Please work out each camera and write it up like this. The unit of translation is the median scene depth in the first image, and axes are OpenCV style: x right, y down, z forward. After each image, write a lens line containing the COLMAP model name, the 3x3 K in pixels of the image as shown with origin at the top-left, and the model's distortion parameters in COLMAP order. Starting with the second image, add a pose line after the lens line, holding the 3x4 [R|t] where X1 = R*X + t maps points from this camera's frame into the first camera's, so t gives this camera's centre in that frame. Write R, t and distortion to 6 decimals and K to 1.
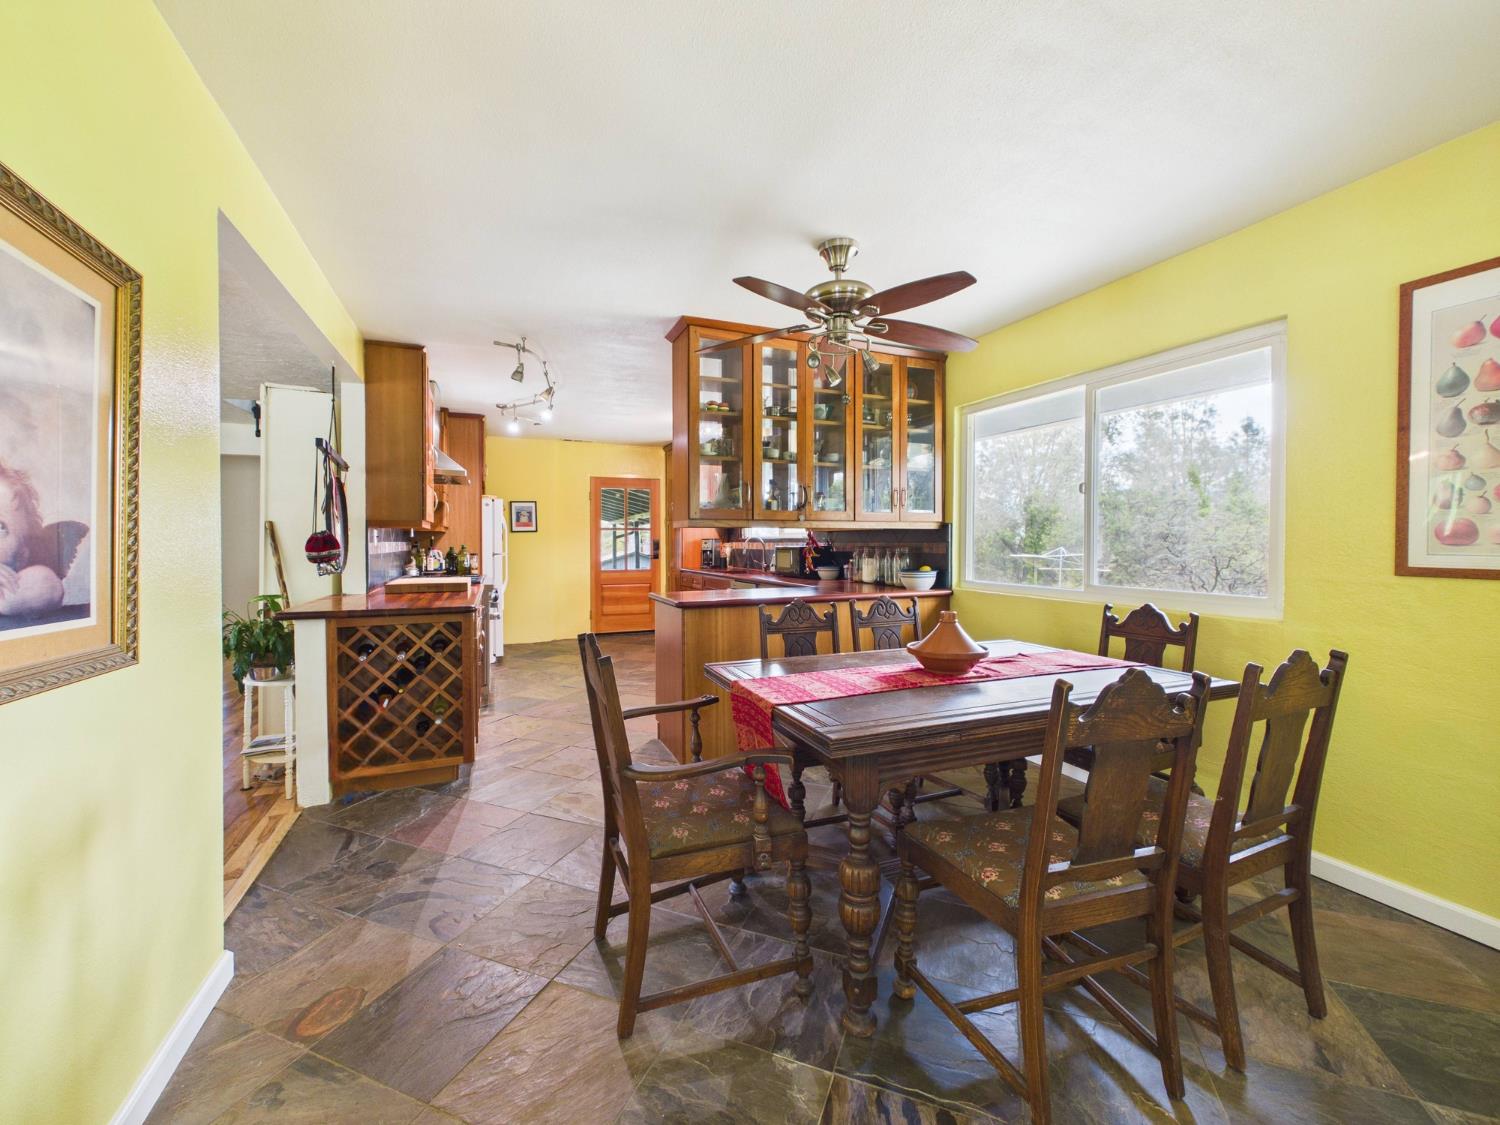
lens RADIAL K [[608.4, 0, 752.0], [0, 608.4, 548.2], [0, 0, 1]] dist [0.000320, -0.000372]
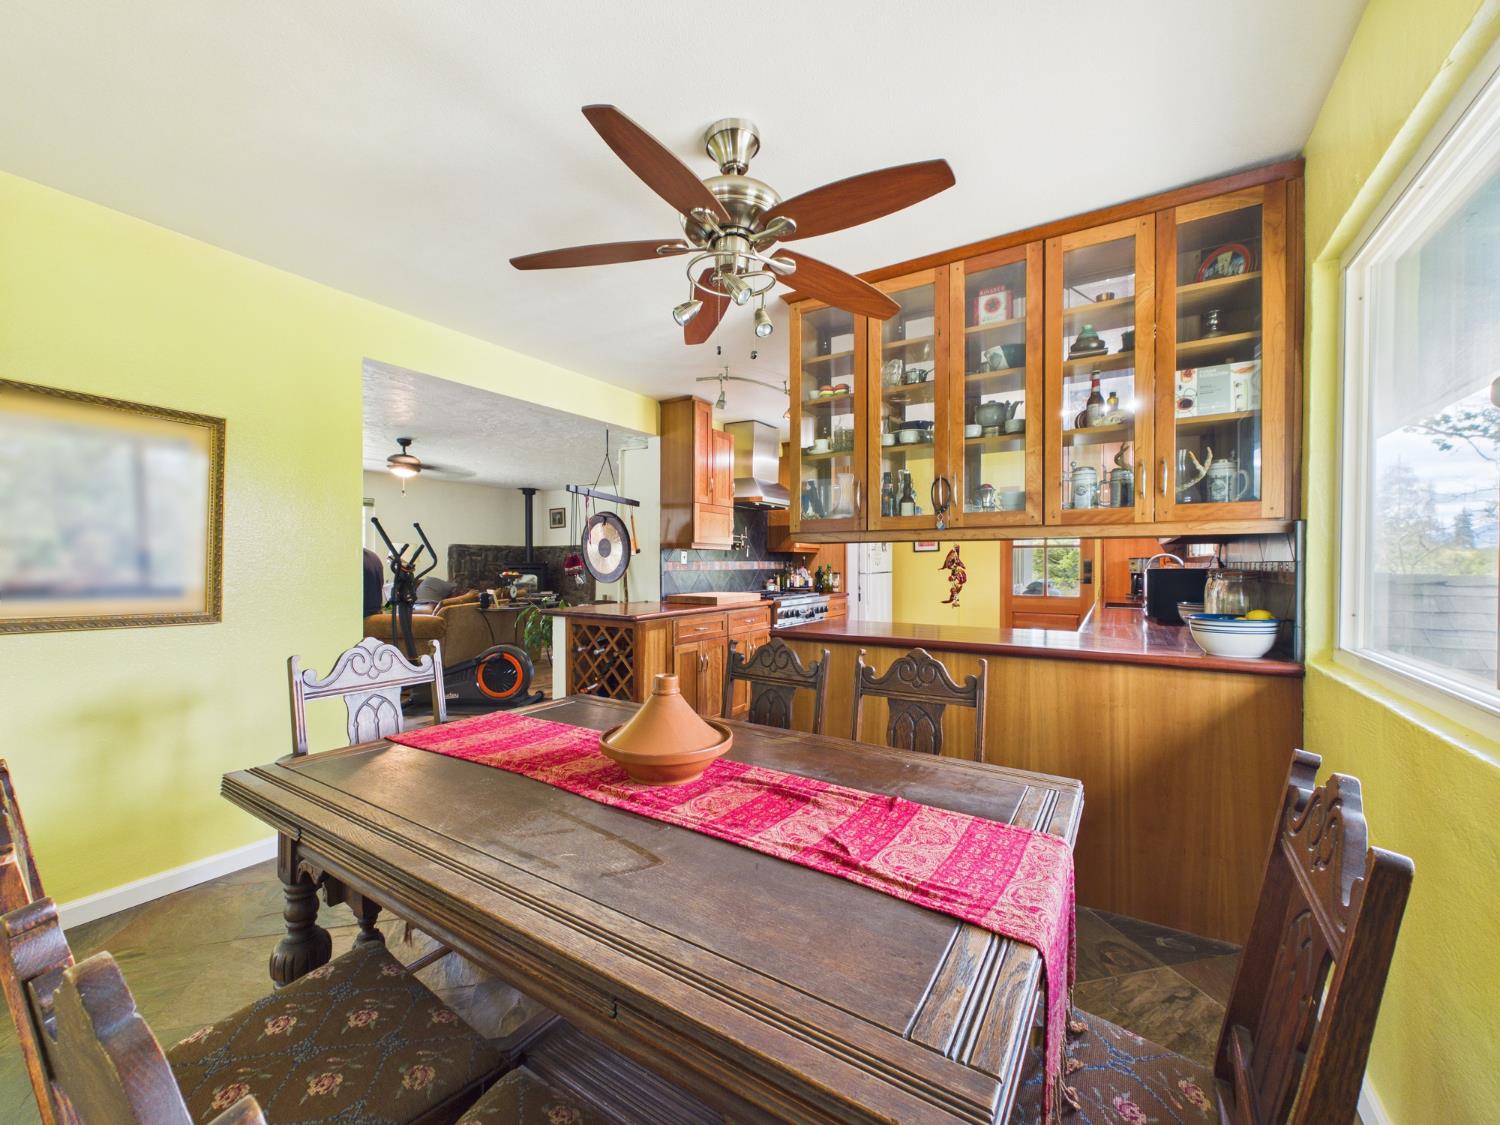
lens RADIAL K [[608.4, 0, 751.4], [0, 608.4, 564.7], [0, 0, 1]] dist [0.000320, -0.000372]
pose [[0.569498, 0.004611, -0.821980, 0.513901], [-0.010894, 0.999939, -0.001938, -0.002179], [0.821921, 0.010059, 0.569513, 0.436084]]
